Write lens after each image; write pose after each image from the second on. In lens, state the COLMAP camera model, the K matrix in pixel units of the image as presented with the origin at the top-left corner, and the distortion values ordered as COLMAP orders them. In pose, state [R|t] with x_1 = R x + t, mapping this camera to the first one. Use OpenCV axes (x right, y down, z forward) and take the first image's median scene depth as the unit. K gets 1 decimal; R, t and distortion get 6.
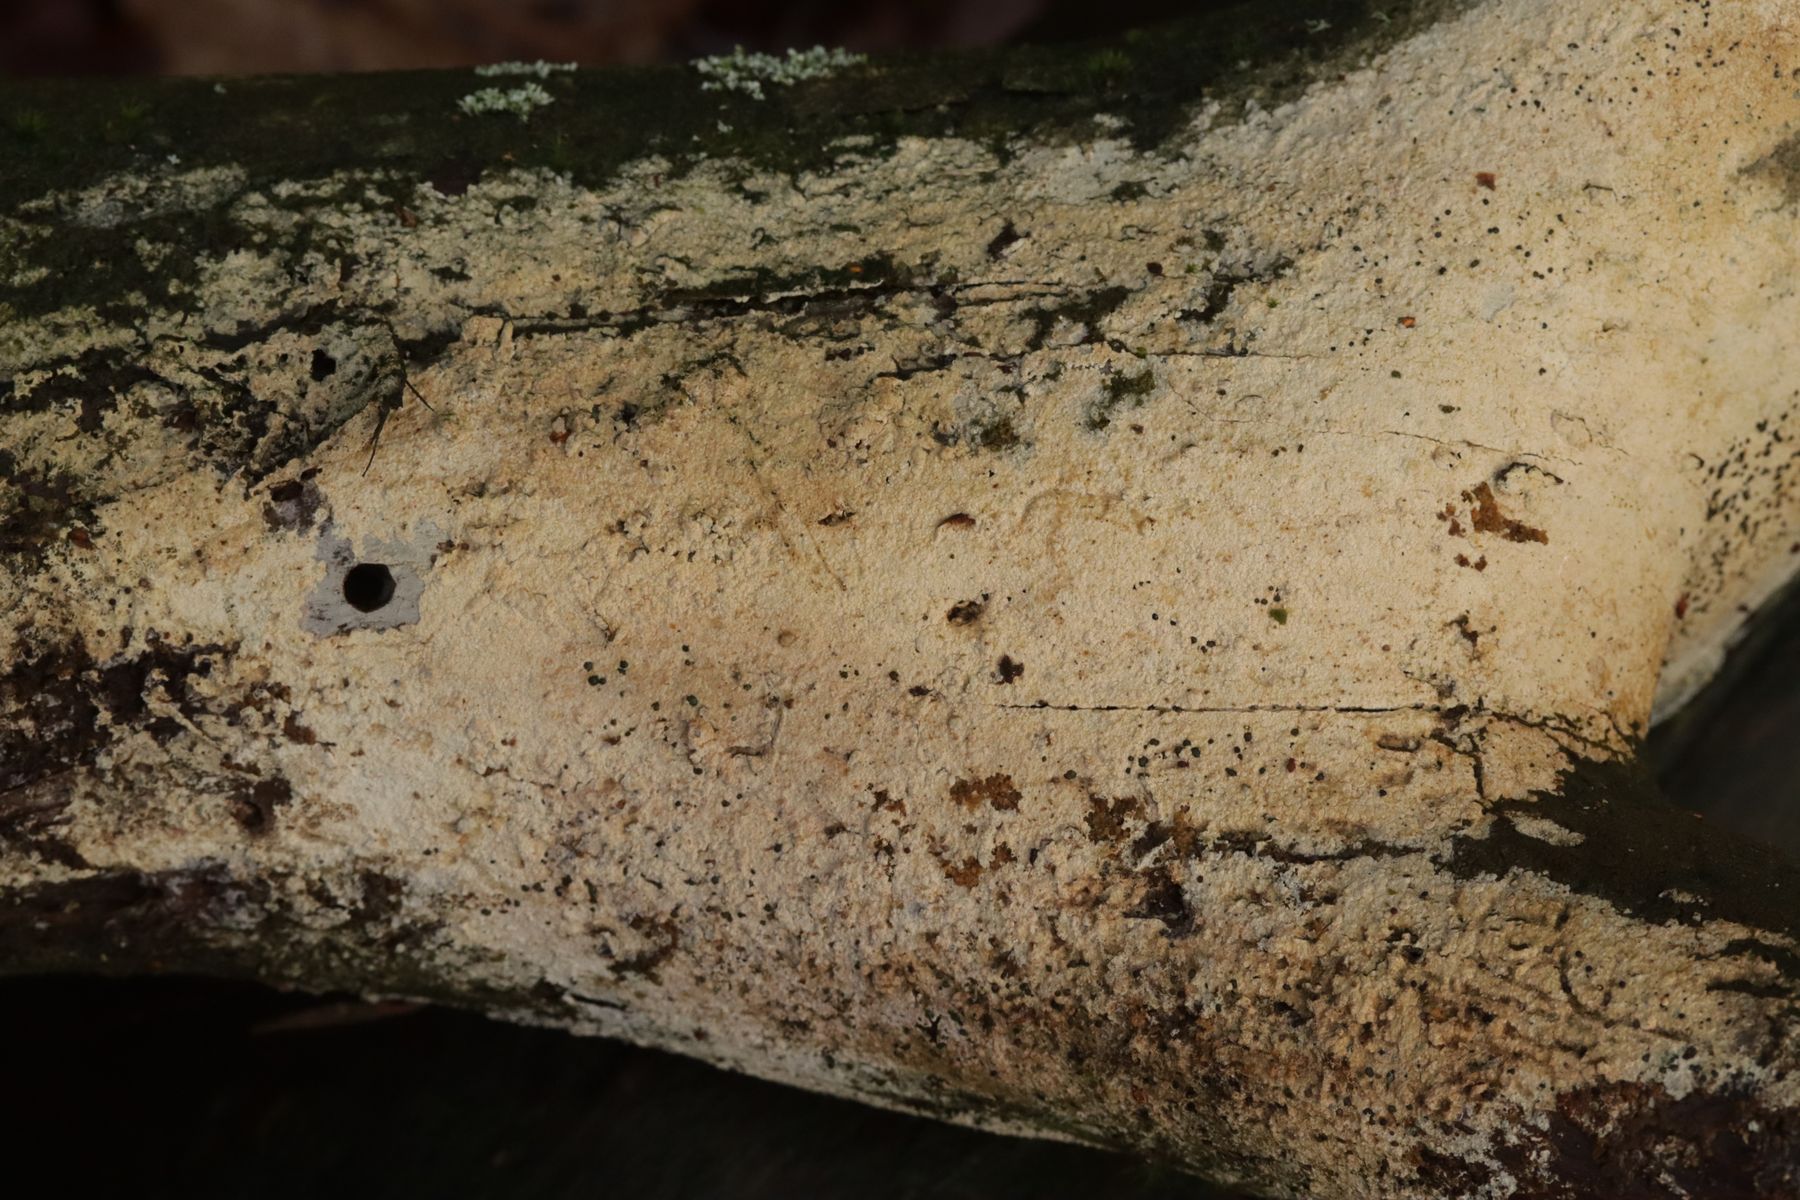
lens RADIAL K [[5690.6, 0, 896.6], [0, 5690.6, 599.7], [0, 0, 1]] dist [-0.010694, 0.000000]
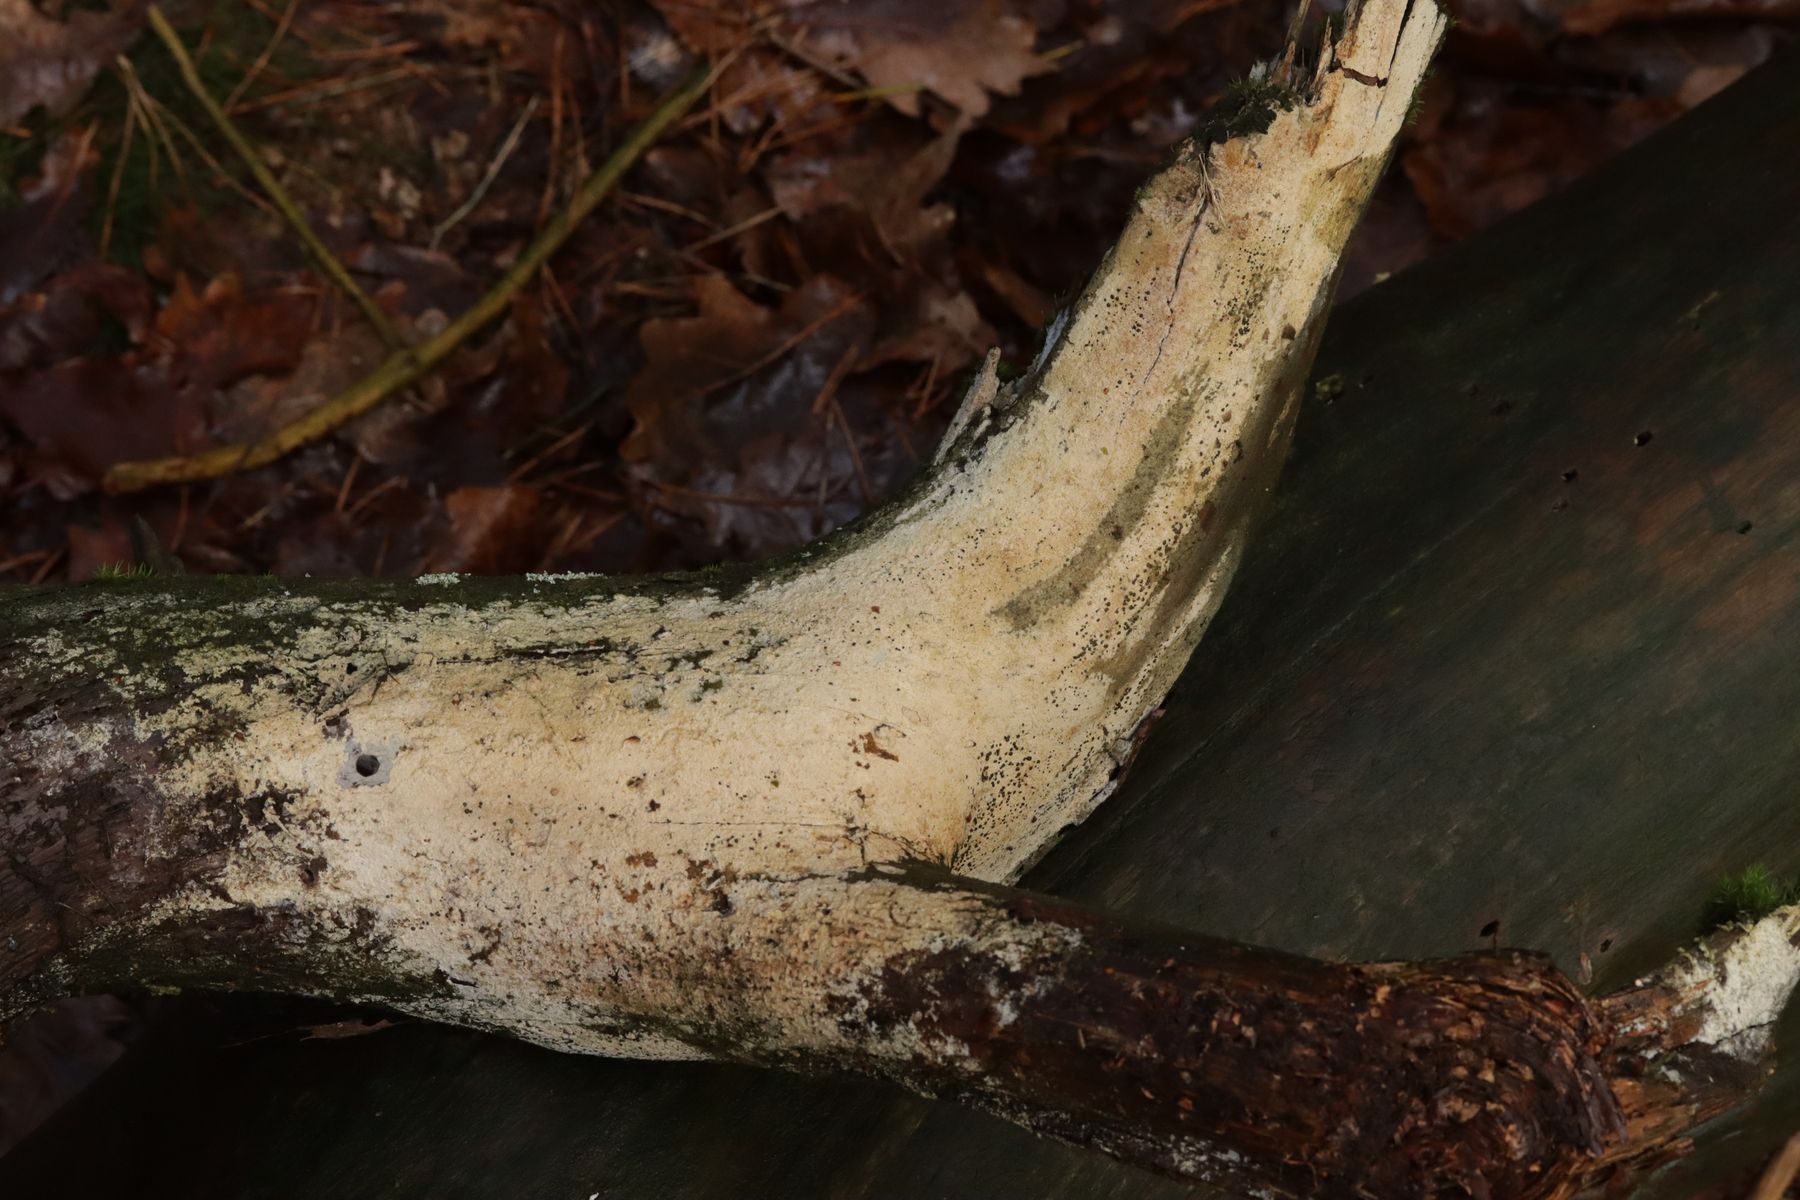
lens RADIAL K [[5690.6, 0, 901.4], [0, 5690.6, 600.4], [0, 0, 1]] dist [-0.010694, 0.000000]
pose [[0.999668, 0.022435, 0.012649, 0.085844], [-0.017517, 0.952305, -0.304645, 0.606961], [-0.018880, 0.304323, 0.952382, -1.136293]]
